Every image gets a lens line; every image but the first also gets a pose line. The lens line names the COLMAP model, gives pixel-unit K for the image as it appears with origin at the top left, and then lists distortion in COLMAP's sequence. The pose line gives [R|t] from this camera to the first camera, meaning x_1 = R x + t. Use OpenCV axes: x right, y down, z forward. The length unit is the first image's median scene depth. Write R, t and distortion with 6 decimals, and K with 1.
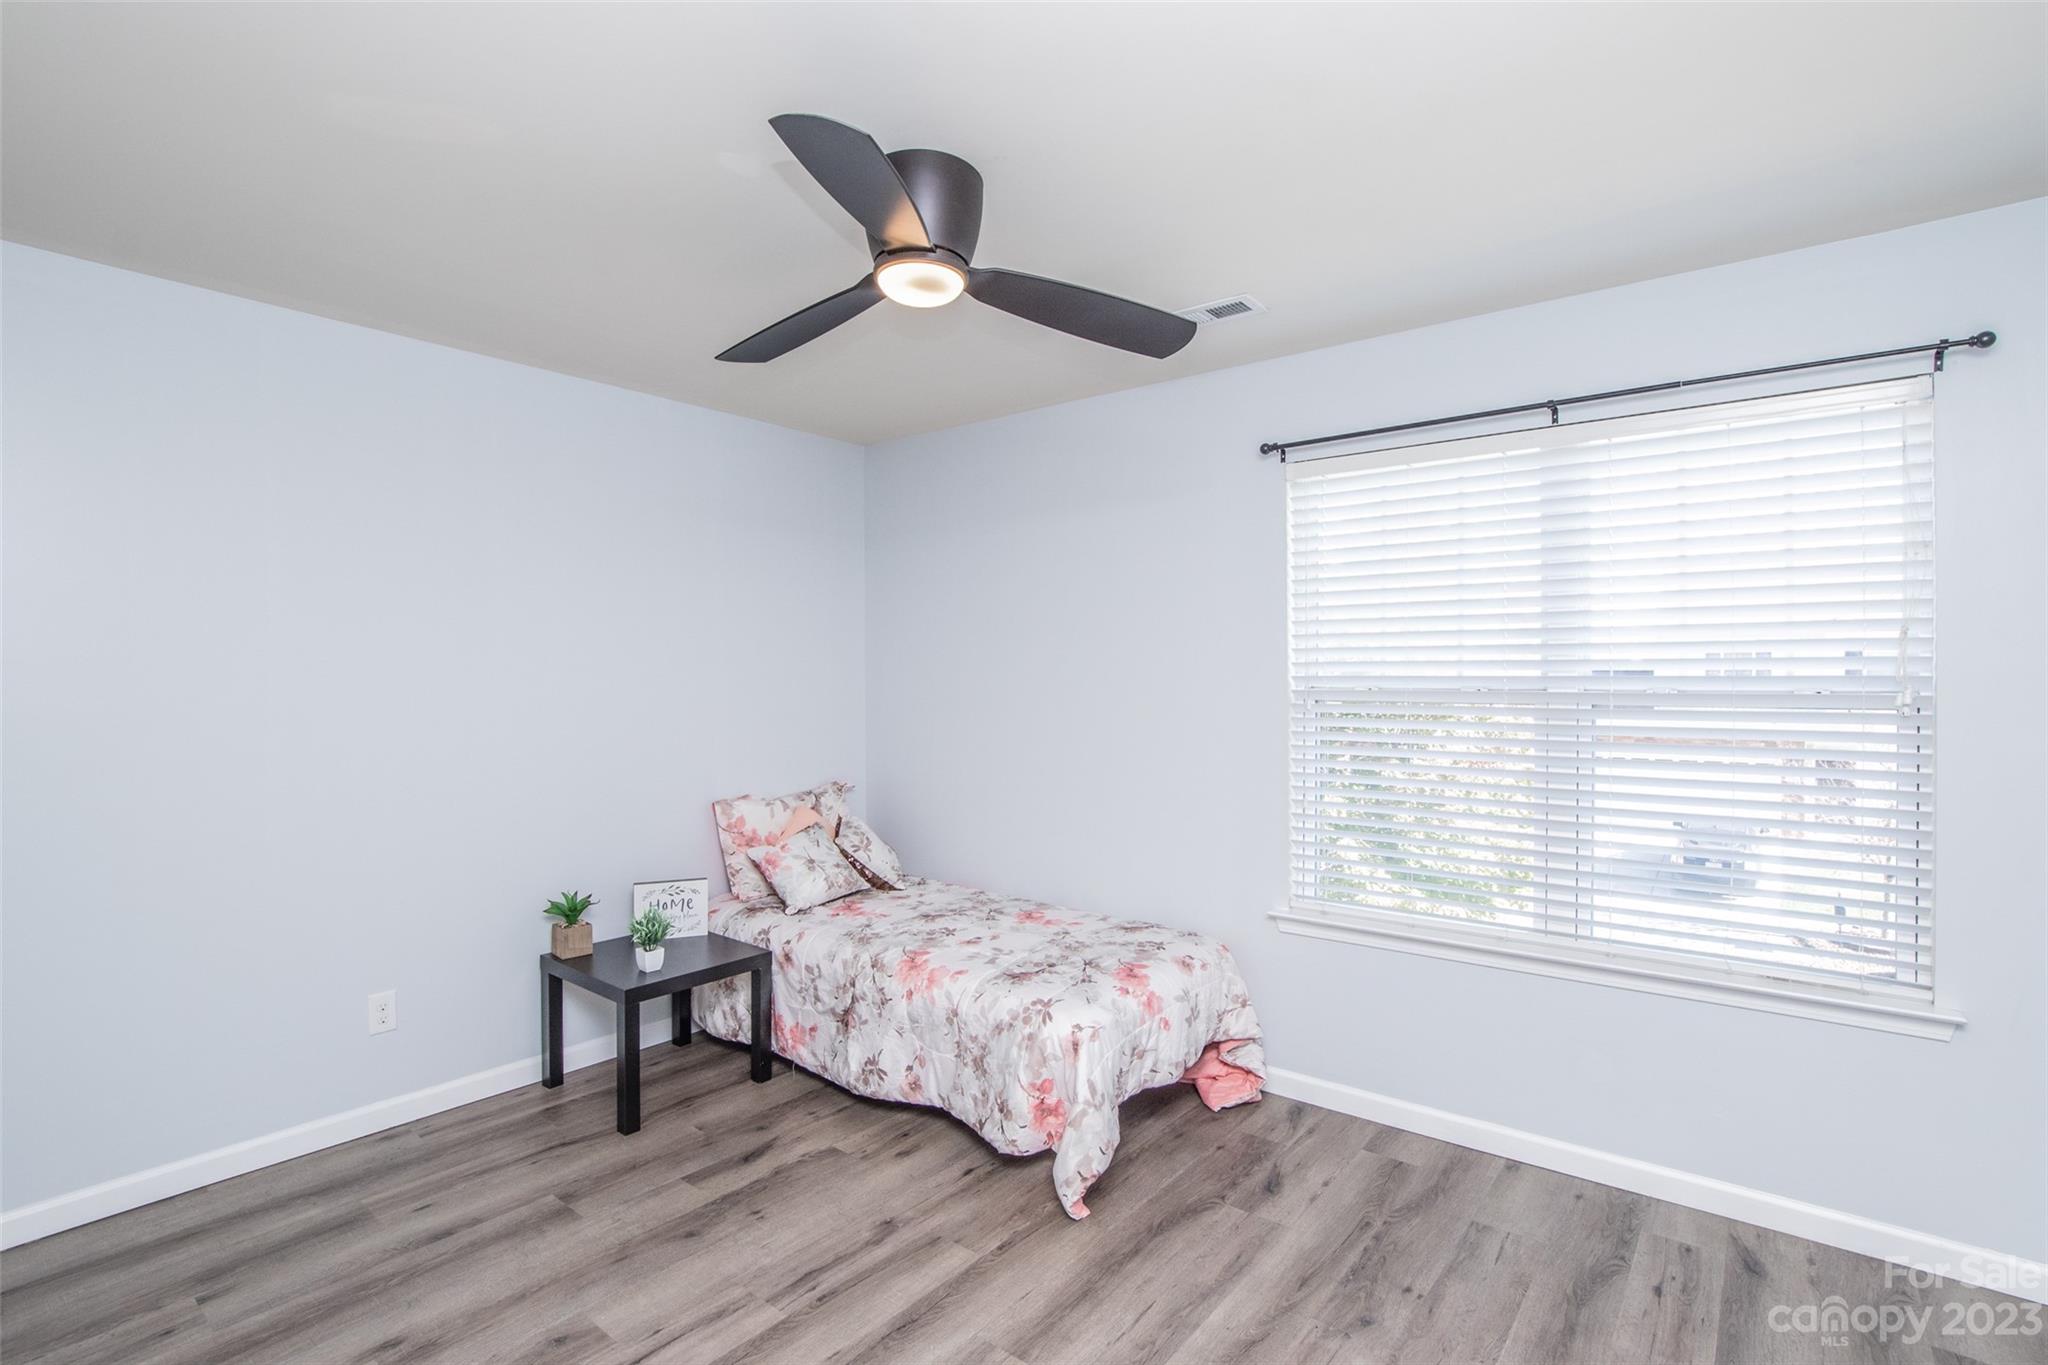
lens RADIAL K [[962.9, 0, 1015.2], [0, 962.9, 679.9], [0, 0, 1]] dist [-0.035105, 0.006856]
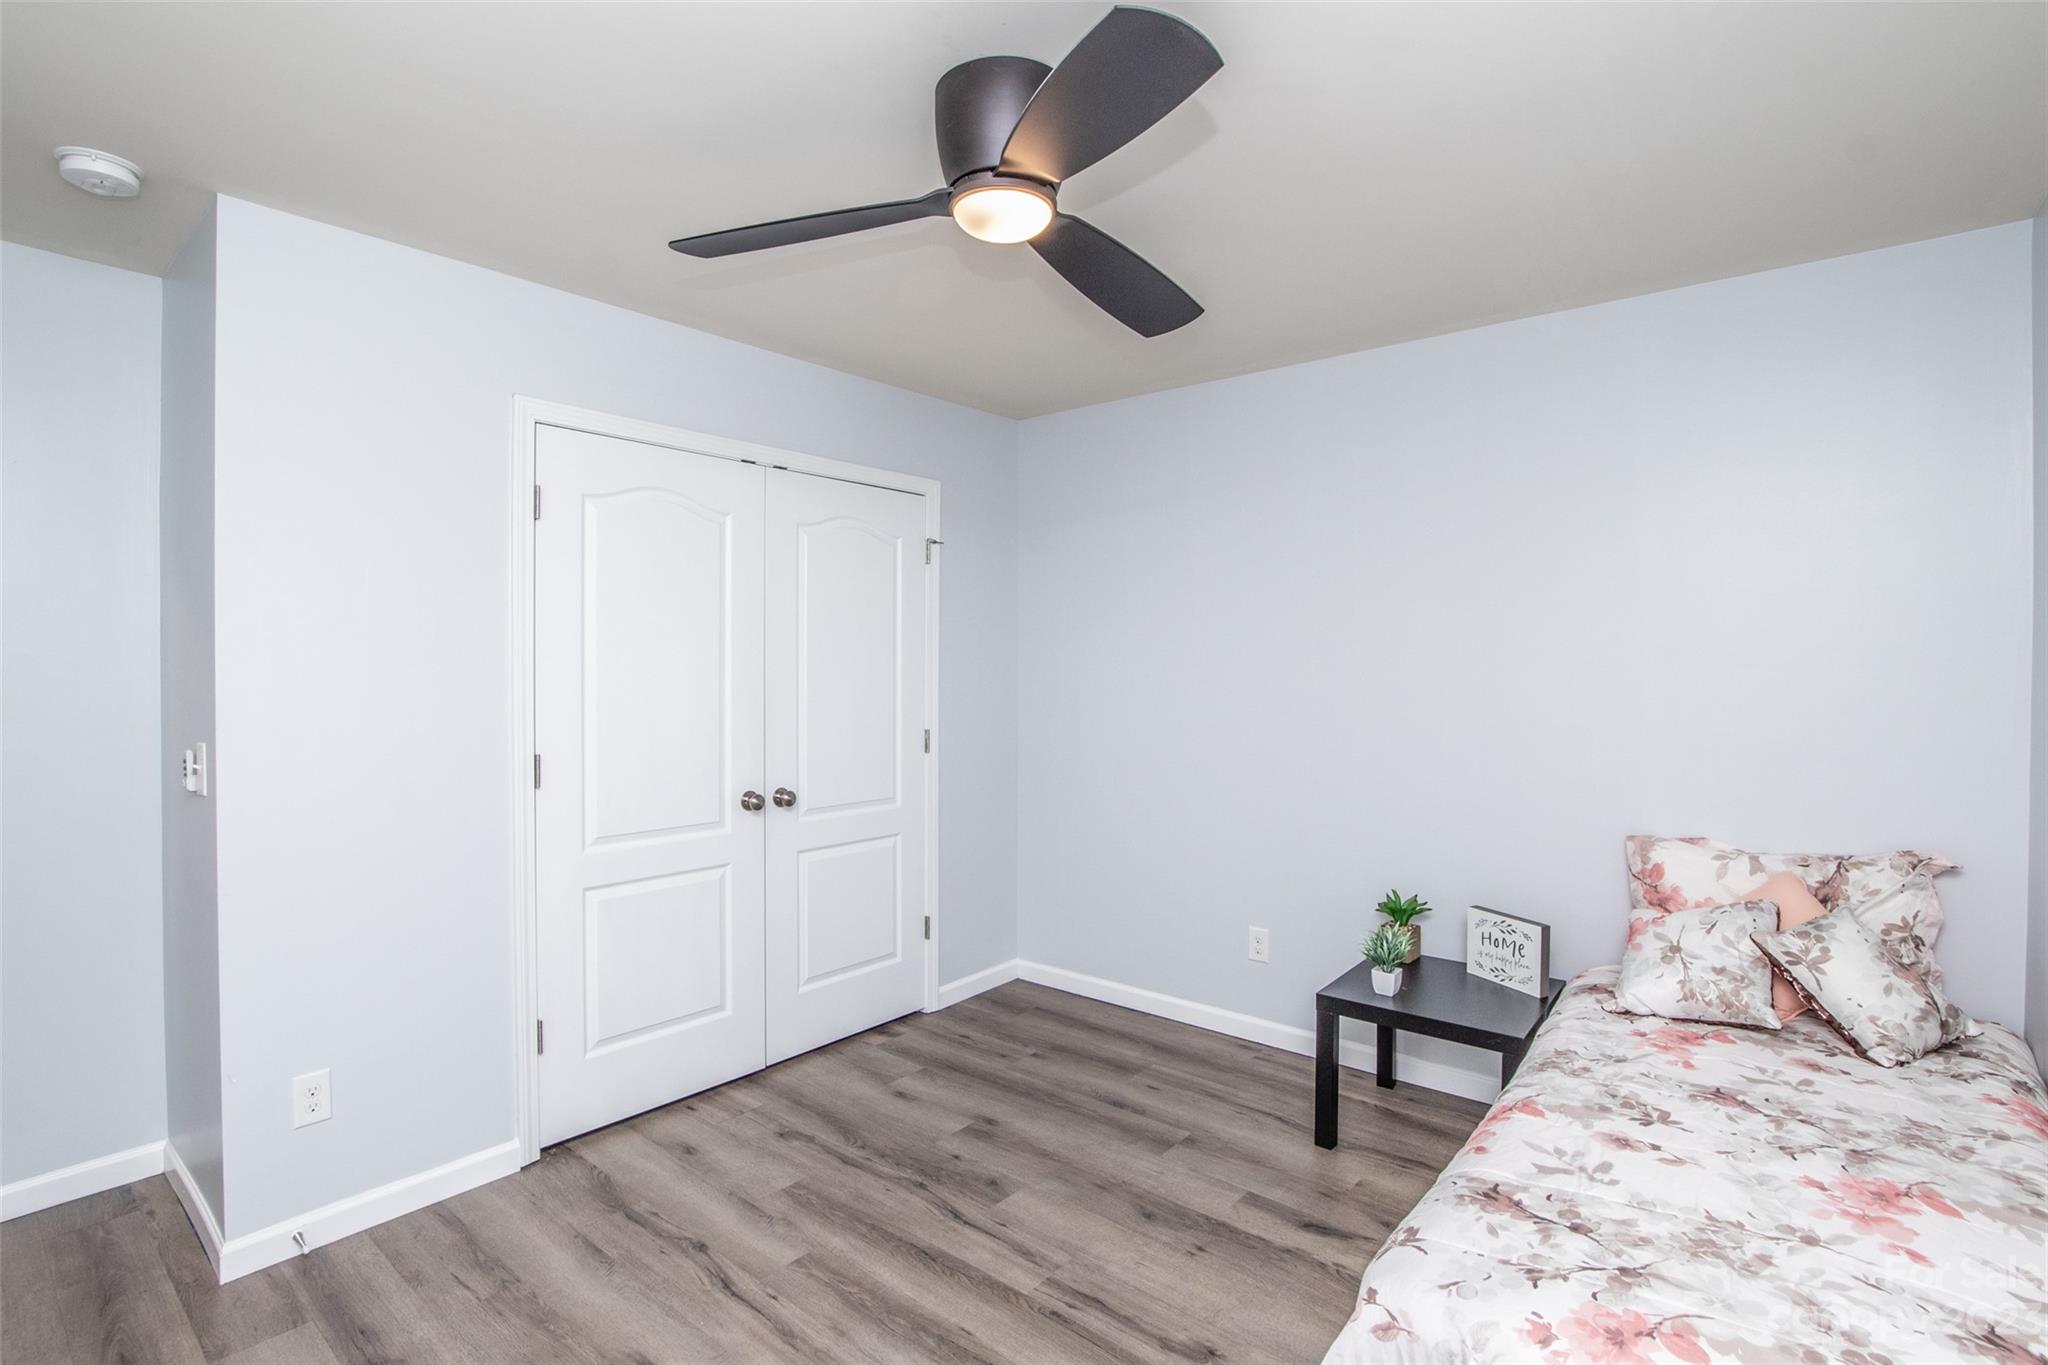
lens RADIAL K [[962.9, 0, 1017.1], [0, 962.9, 683.9], [0, 0, 1]] dist [-0.035105, 0.006856]
pose [[-0.014580, 0.020793, -0.999677, 0.558528], [-0.002828, 0.999779, 0.020836, -0.002776], [0.999890, 0.003131, -0.014518, 0.733956]]
